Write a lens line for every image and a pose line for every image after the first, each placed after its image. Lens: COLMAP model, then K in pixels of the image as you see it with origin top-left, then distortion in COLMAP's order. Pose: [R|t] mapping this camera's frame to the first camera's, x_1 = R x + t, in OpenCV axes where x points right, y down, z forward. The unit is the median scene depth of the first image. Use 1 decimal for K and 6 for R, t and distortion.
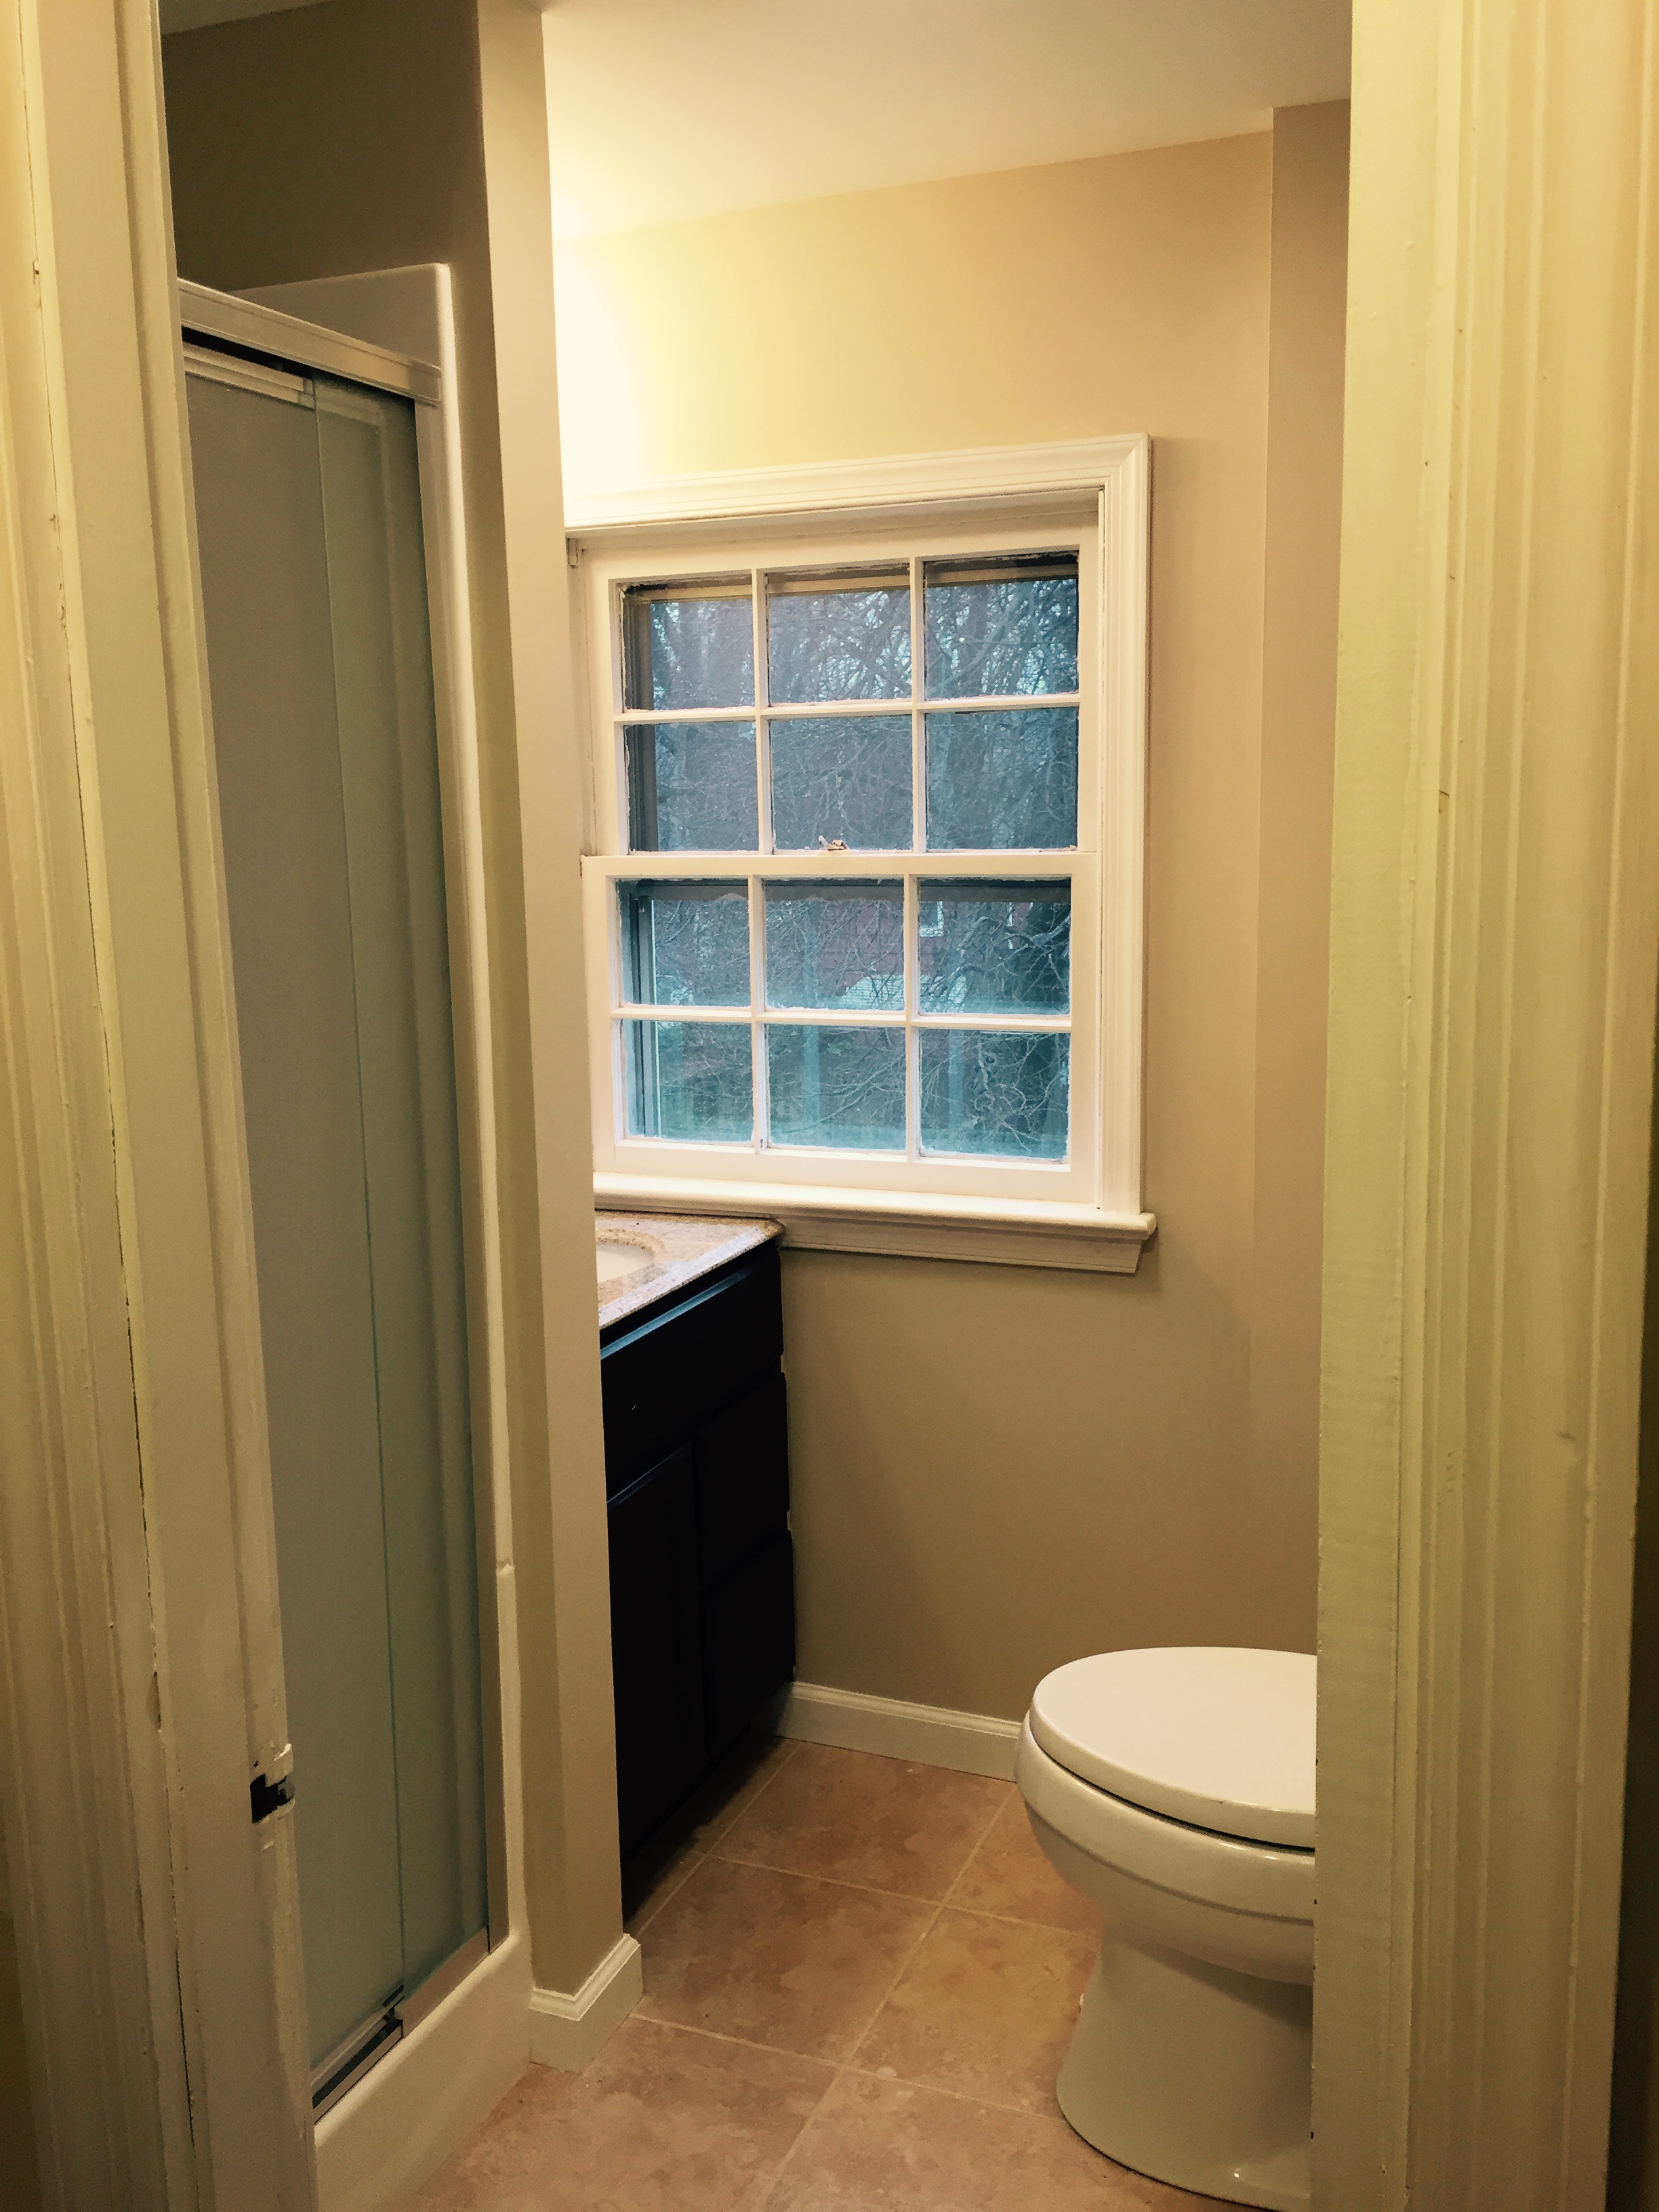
lens RADIAL K [[1921.4, 0, 829.5], [0, 1921.4, 1106.0], [0, 0, 1]] dist [0.108448, -0.146682]
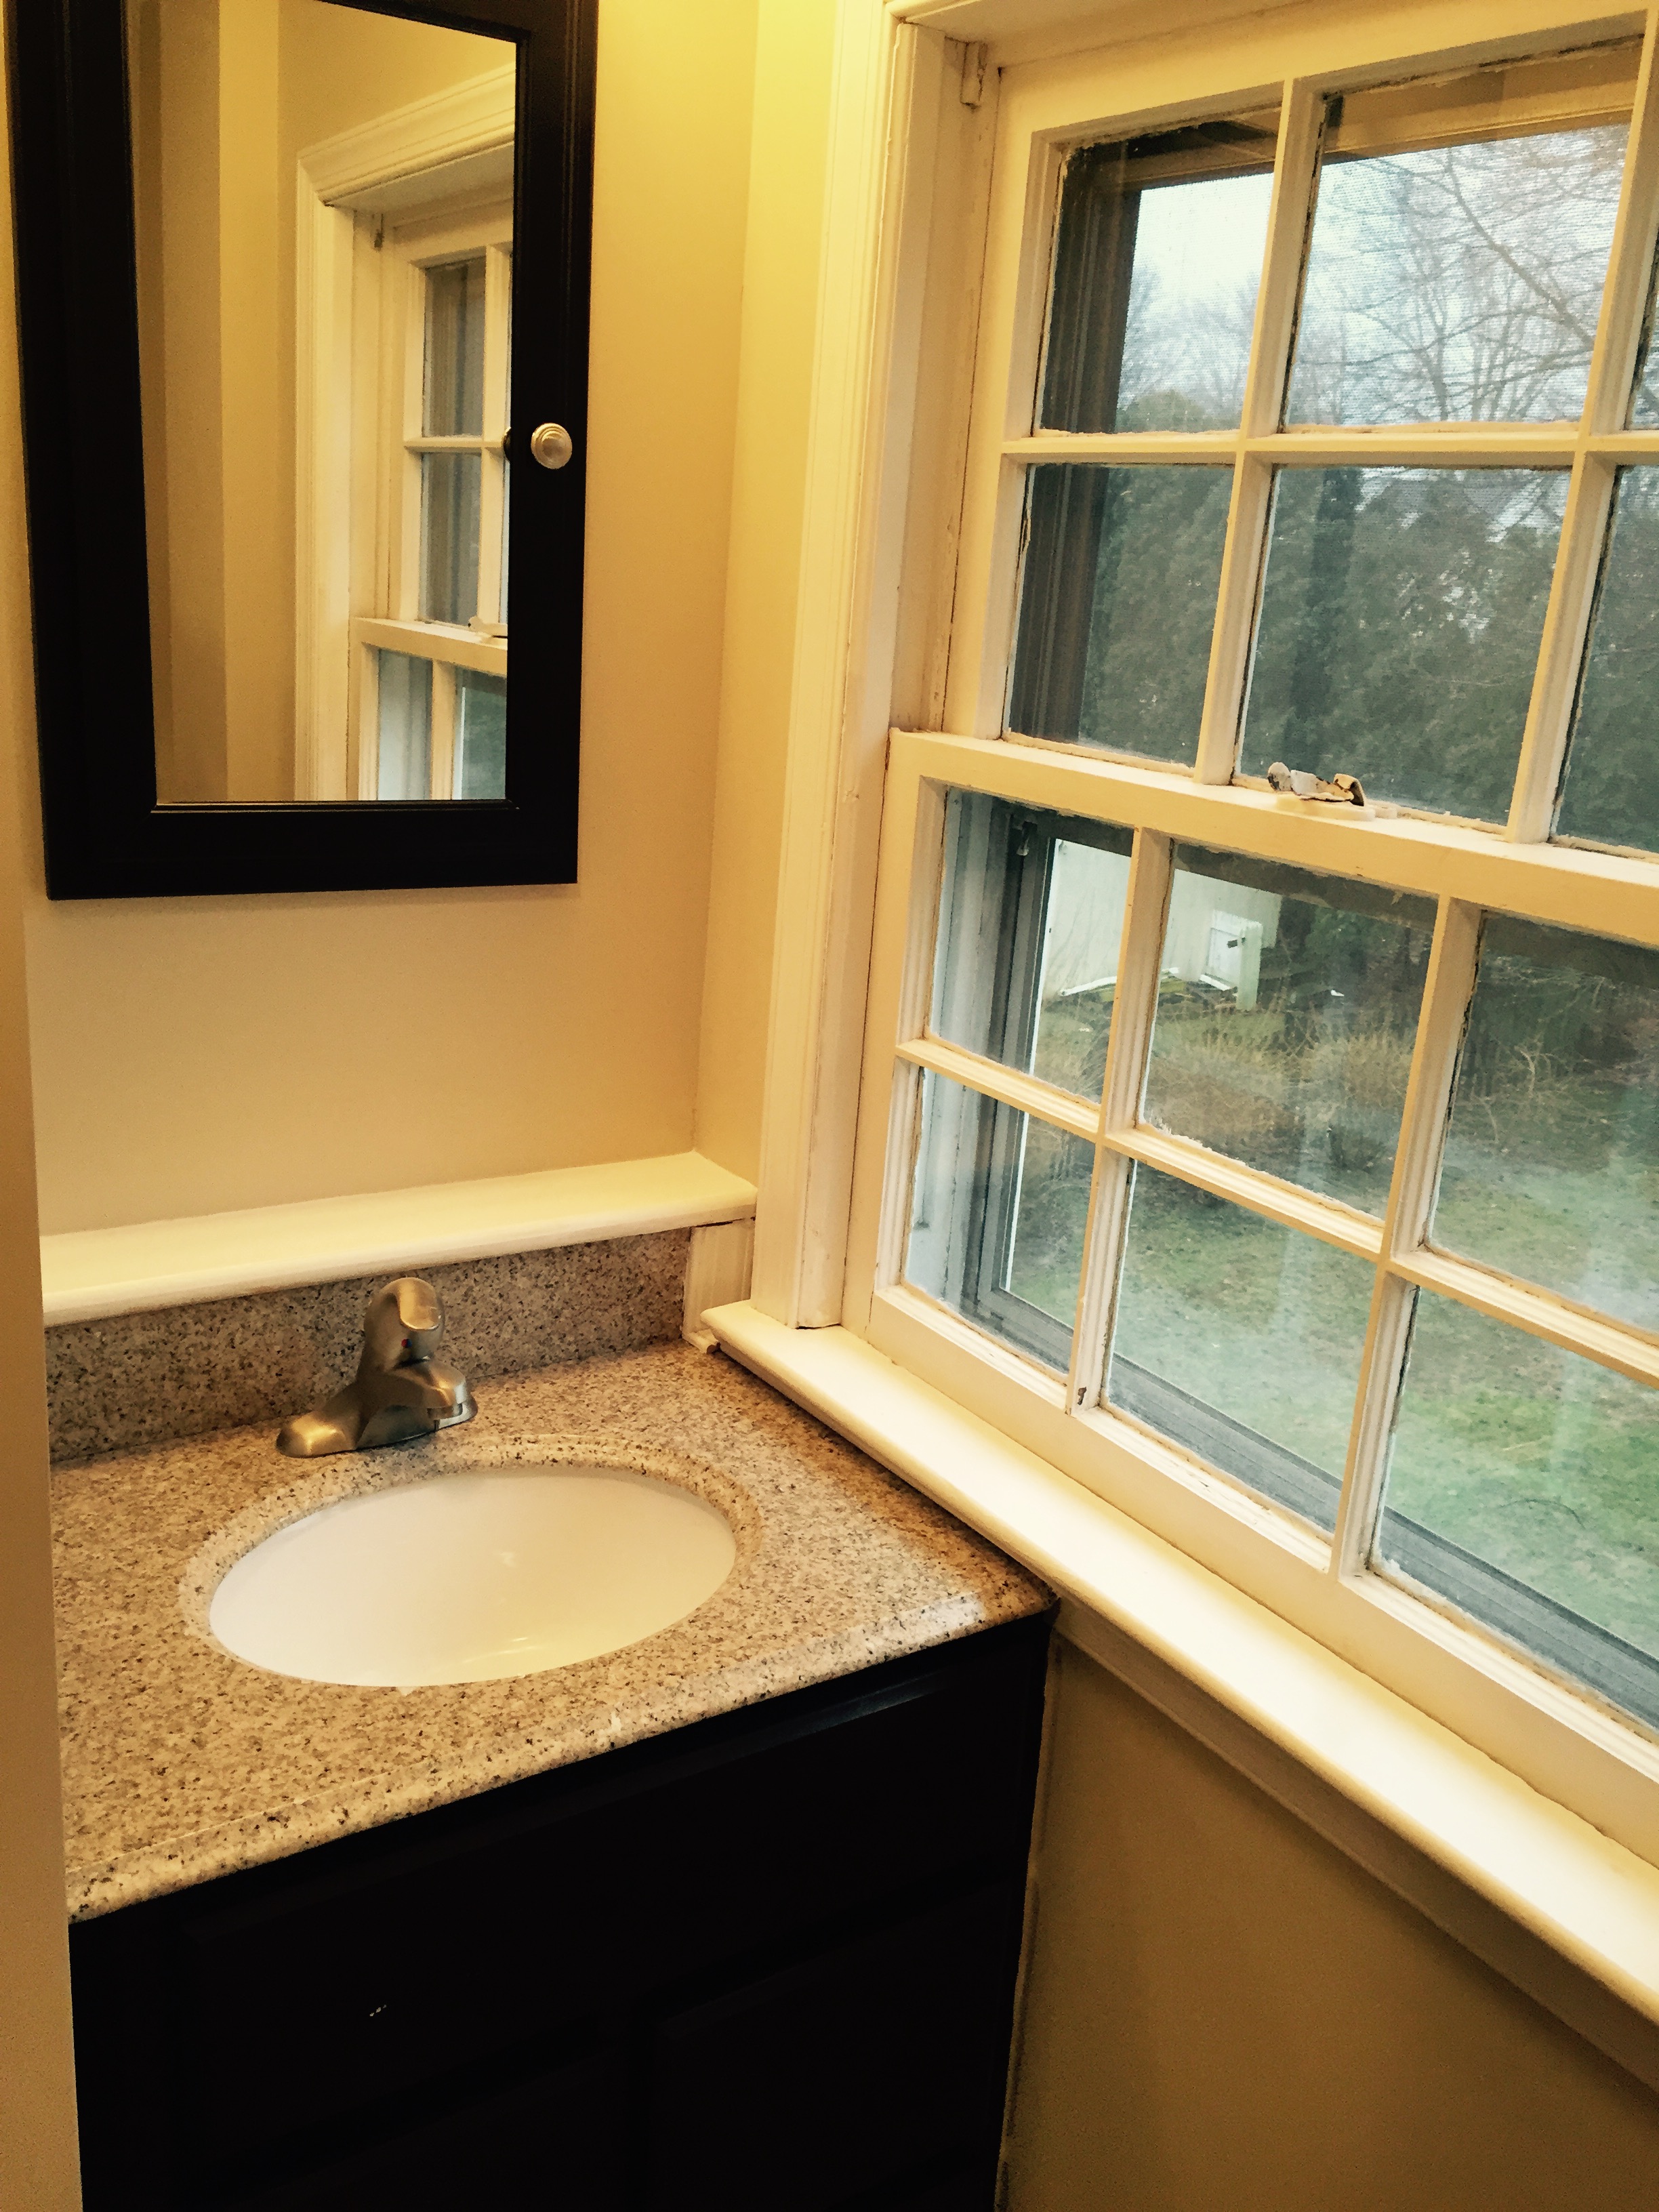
lens RADIAL K [[1921.4, 0, 829.5], [0, 1921.4, 1106.0], [0, 0, 1]] dist [0.108448, -0.146682]
pose [[0.811336, 0.238243, -0.533830, 0.148577], [-0.183669, 0.970830, 0.154125, -0.110073], [0.554977, -0.026999, 0.831427, 0.578768]]
